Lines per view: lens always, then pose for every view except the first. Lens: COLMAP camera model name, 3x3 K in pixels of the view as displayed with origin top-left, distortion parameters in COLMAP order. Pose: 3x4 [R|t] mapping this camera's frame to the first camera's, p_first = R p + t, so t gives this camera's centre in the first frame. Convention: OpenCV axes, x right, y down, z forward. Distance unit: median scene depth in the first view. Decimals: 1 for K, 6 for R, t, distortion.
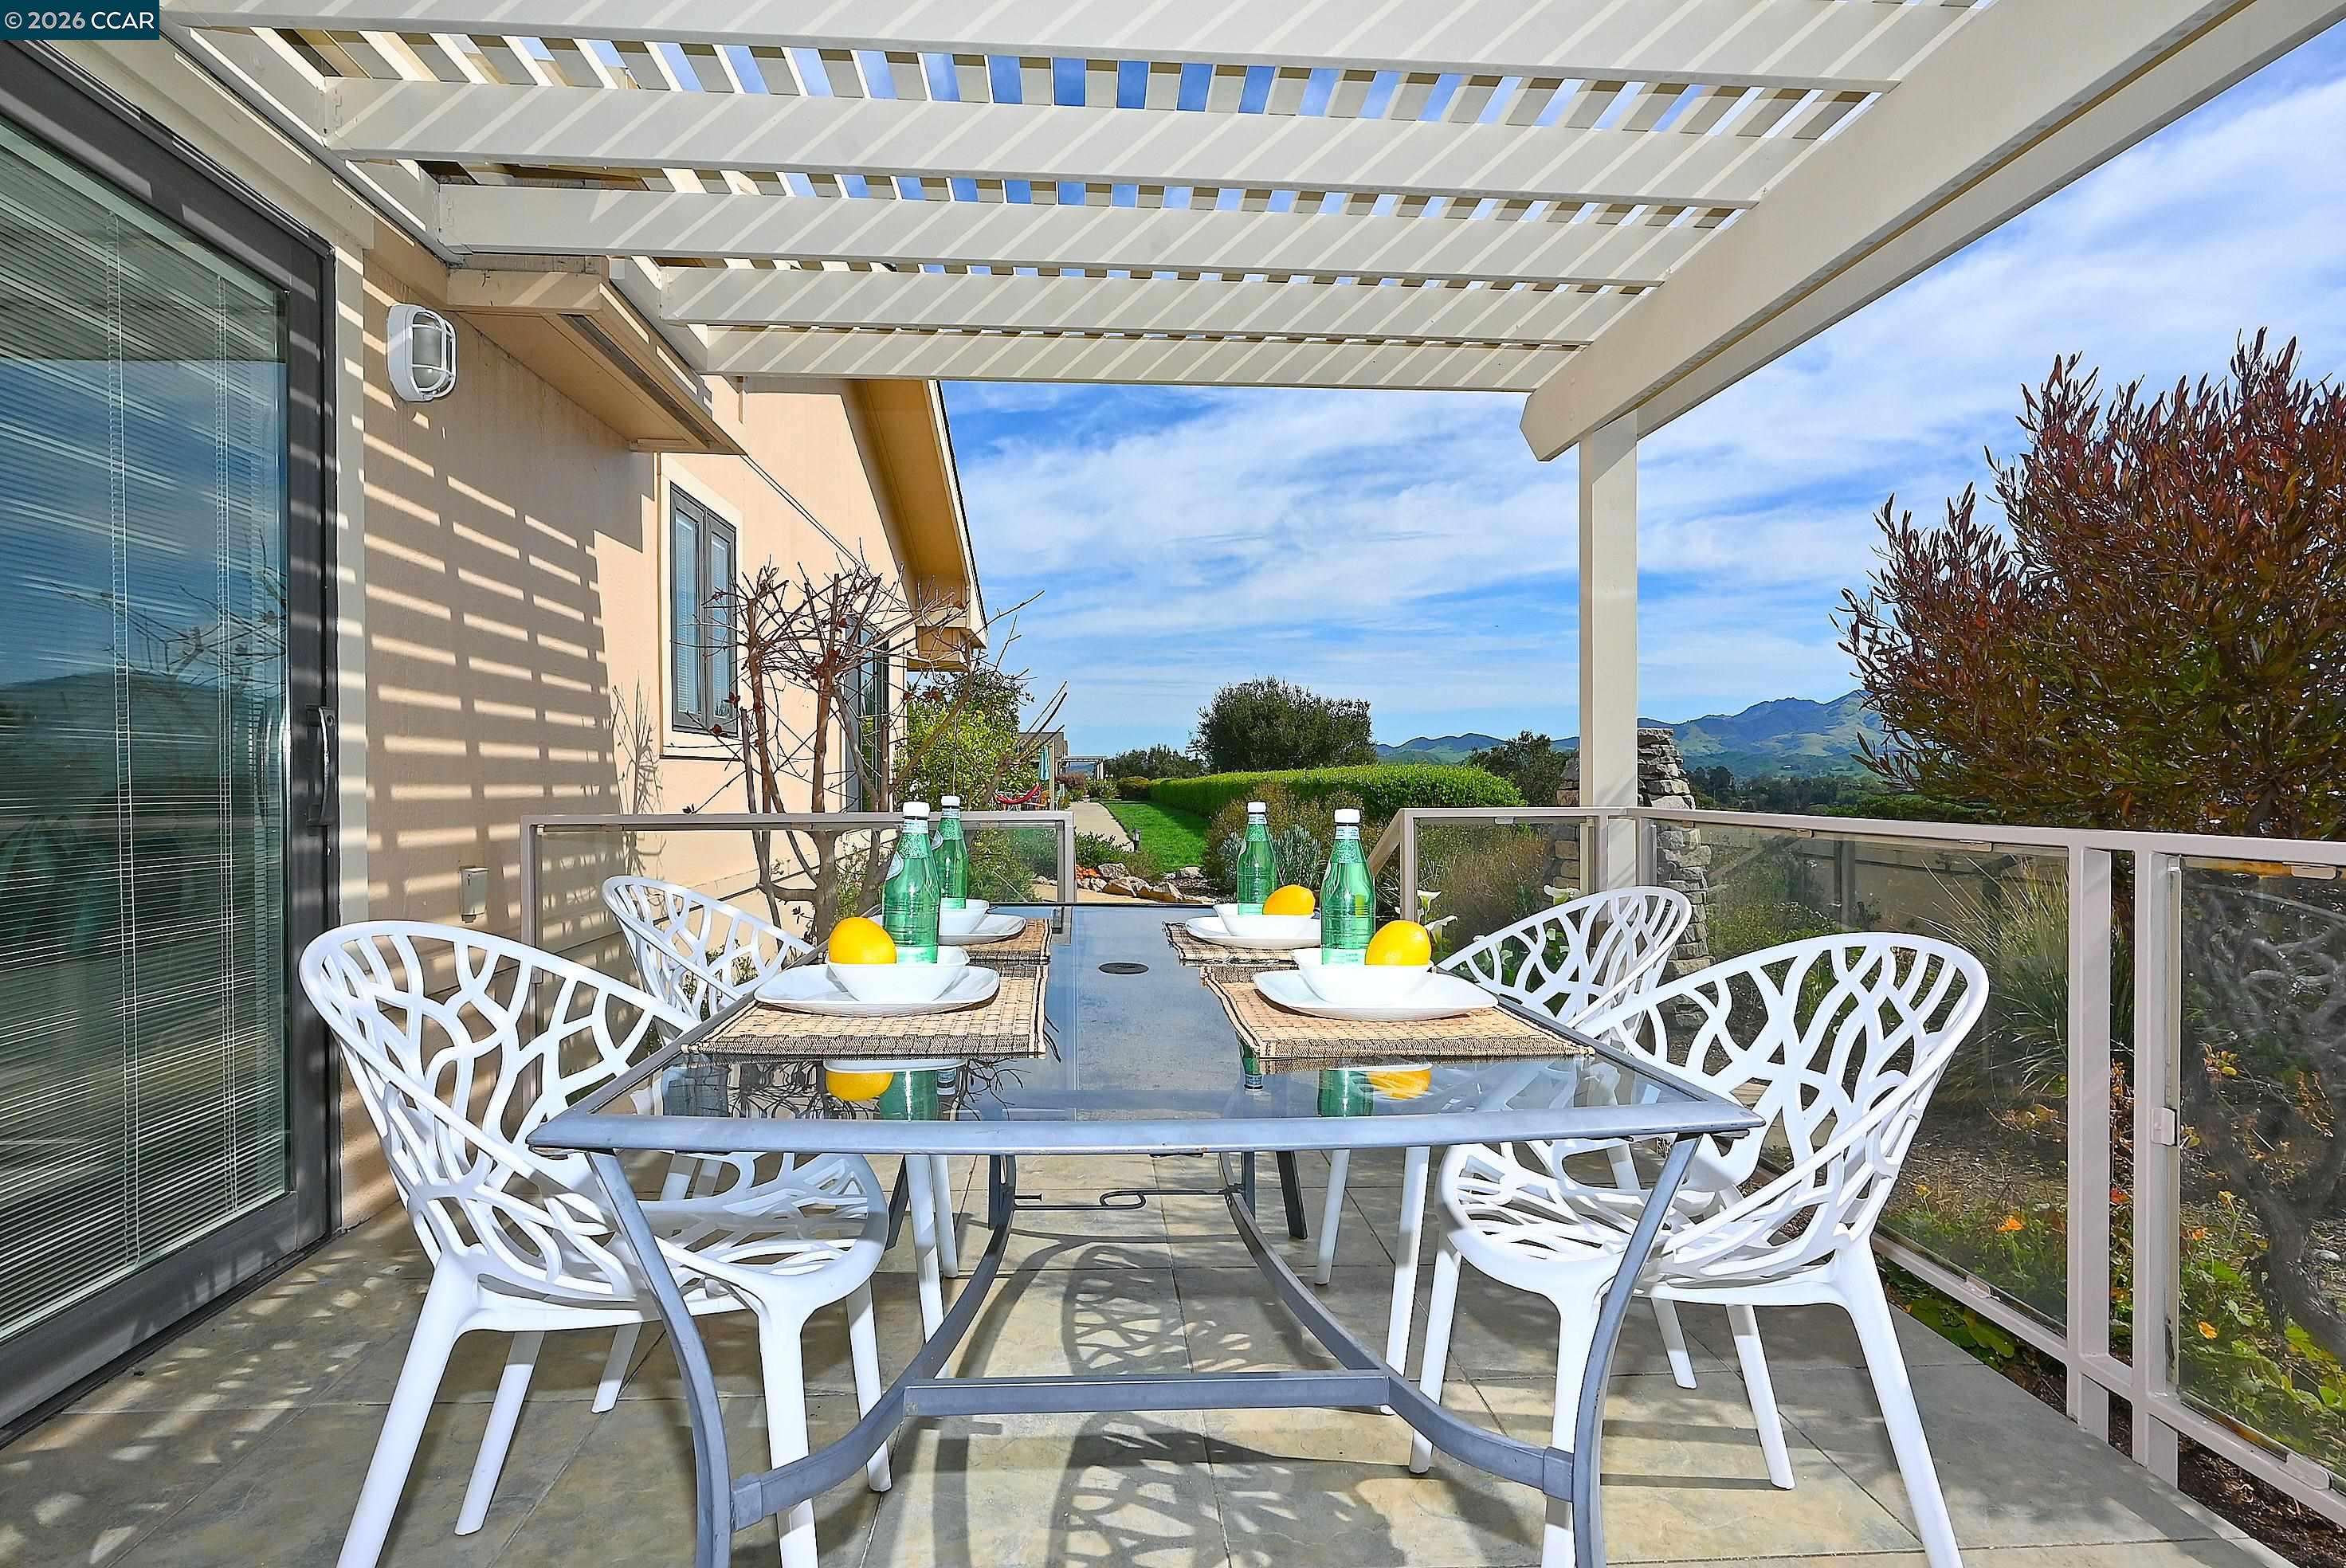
lens RADIAL K [[1173.4, 0, 1170.0], [0, 1173.4, 786.6], [0, 0, 1]] dist [0.000642, 0.003759]
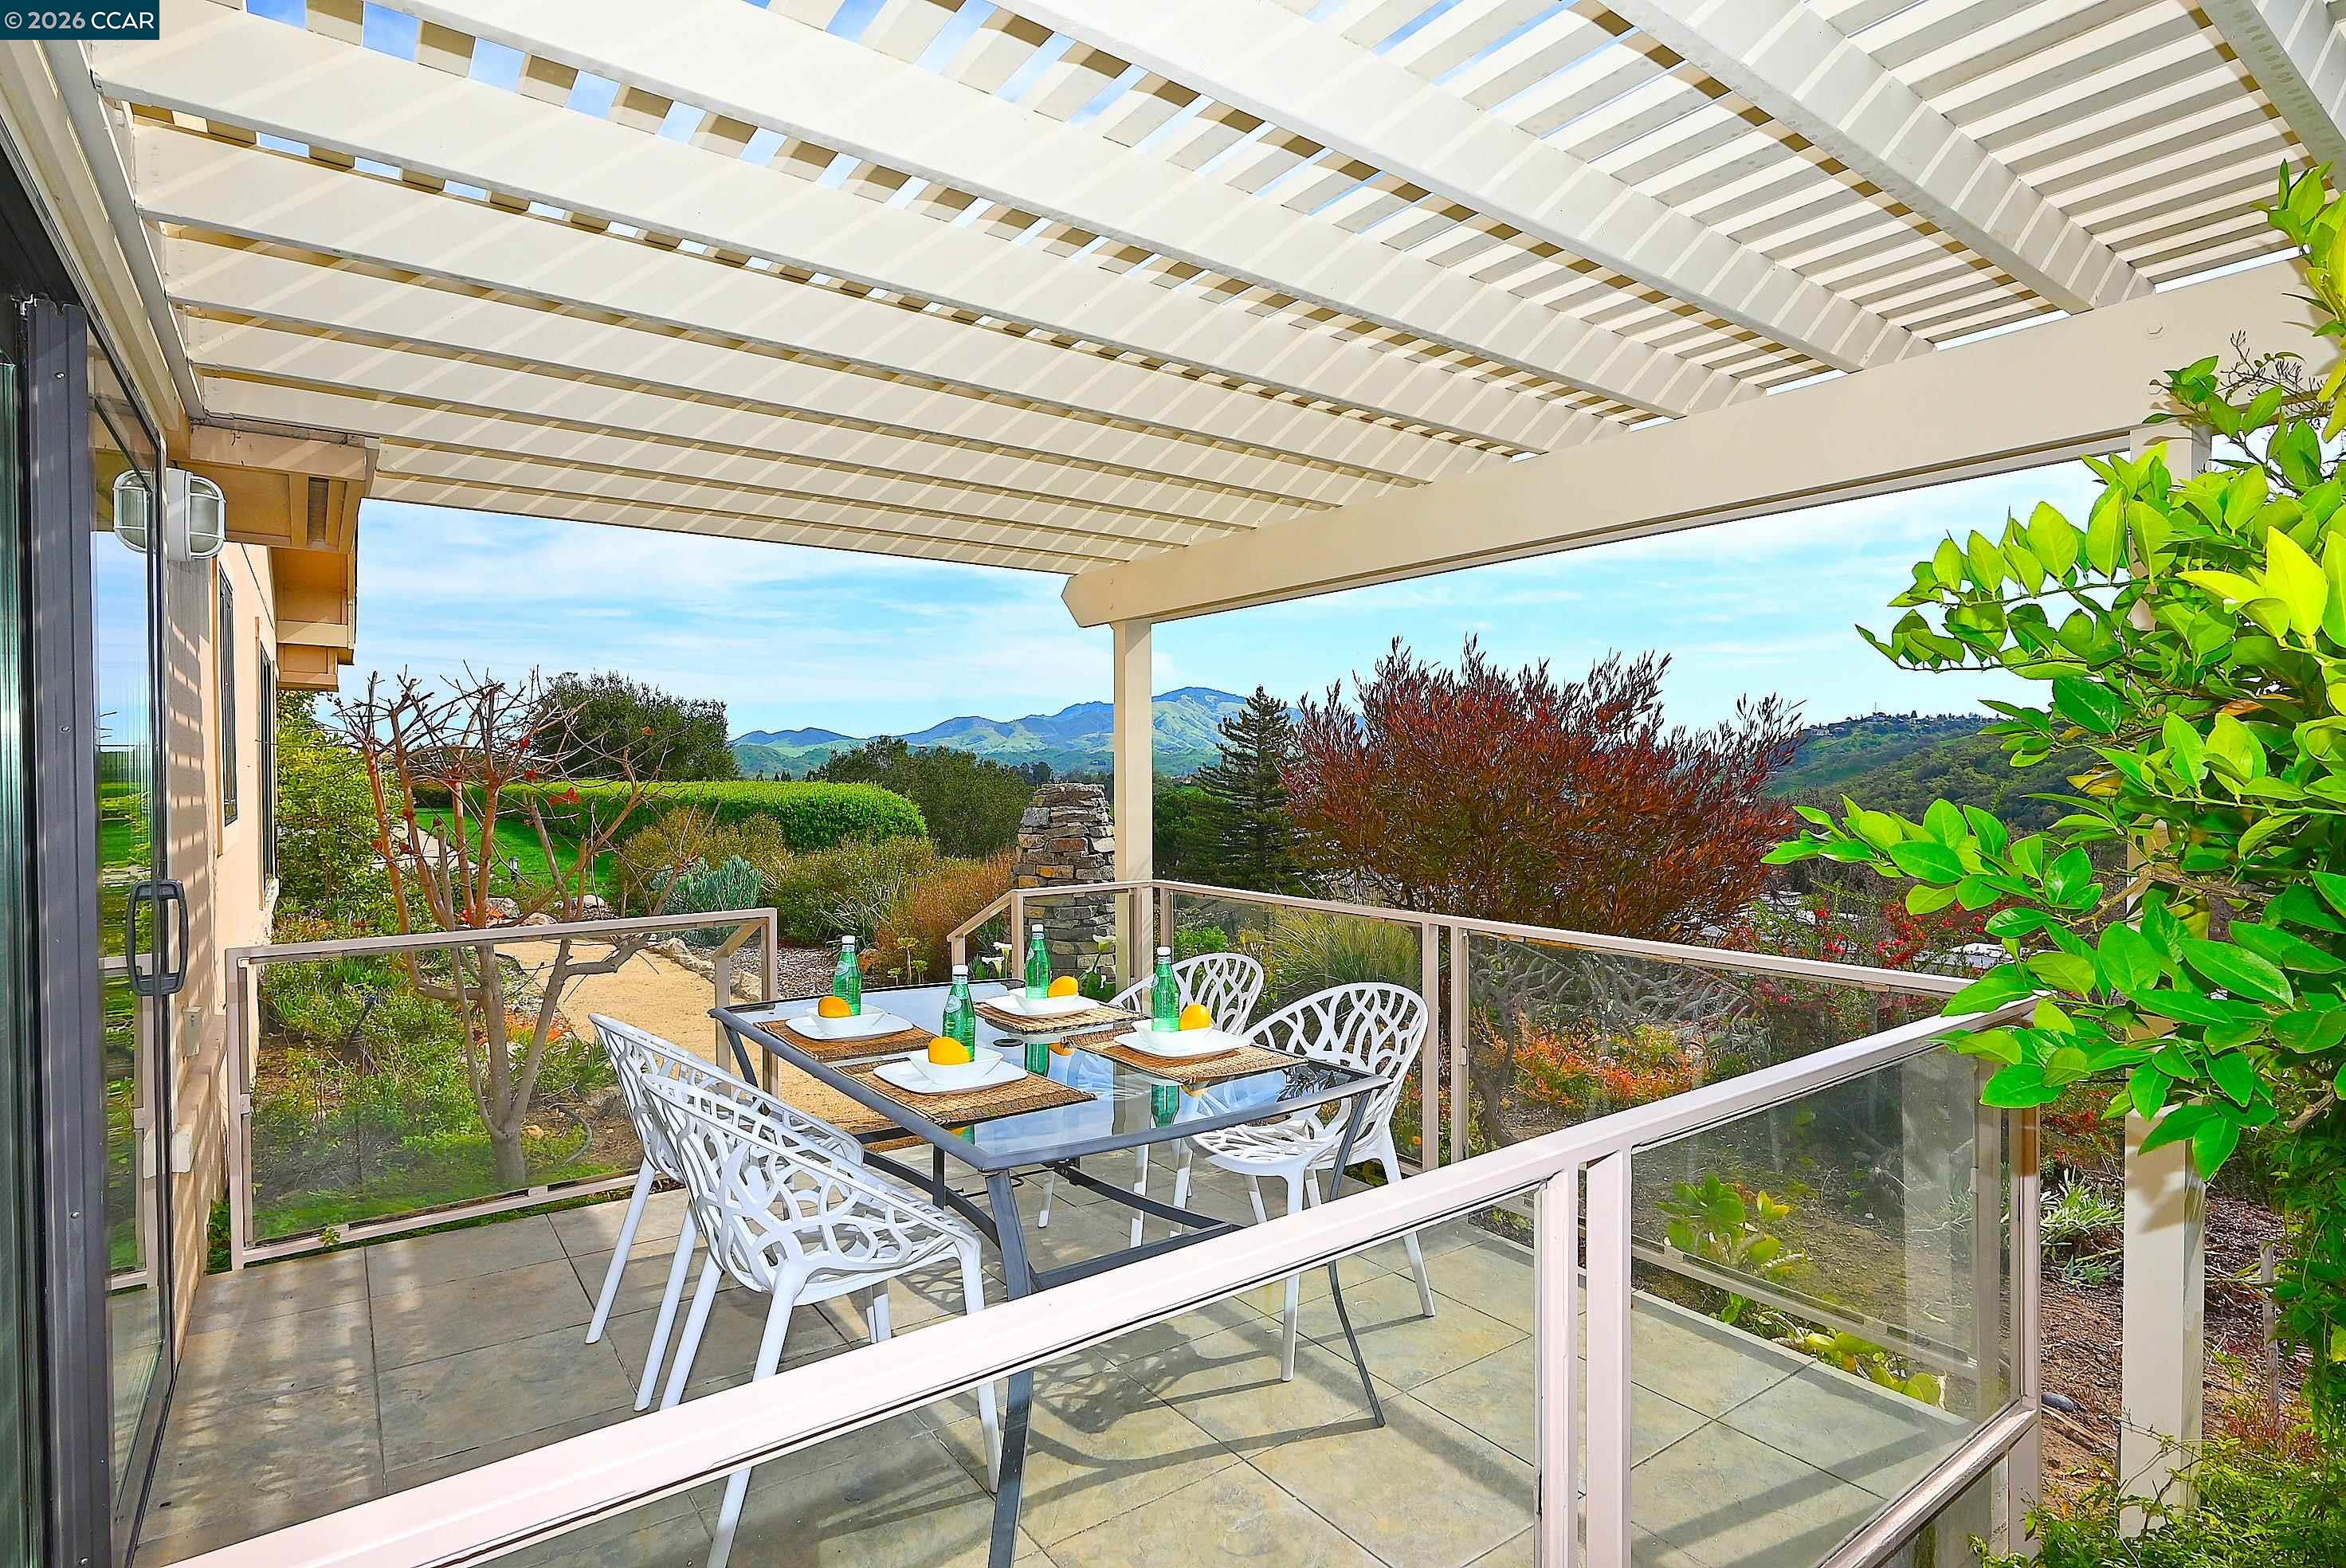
lens RADIAL K [[1173.4, 0, 1186.0], [0, 1173.4, 786.3], [0, 0, 1]] dist [0.000642, 0.003759]
pose [[0.845438, -0.006836, 0.534030, -0.458081], [0.003361, 0.999966, 0.007478, -0.140406], [-0.534063, -0.004527, 0.845433, -0.340651]]
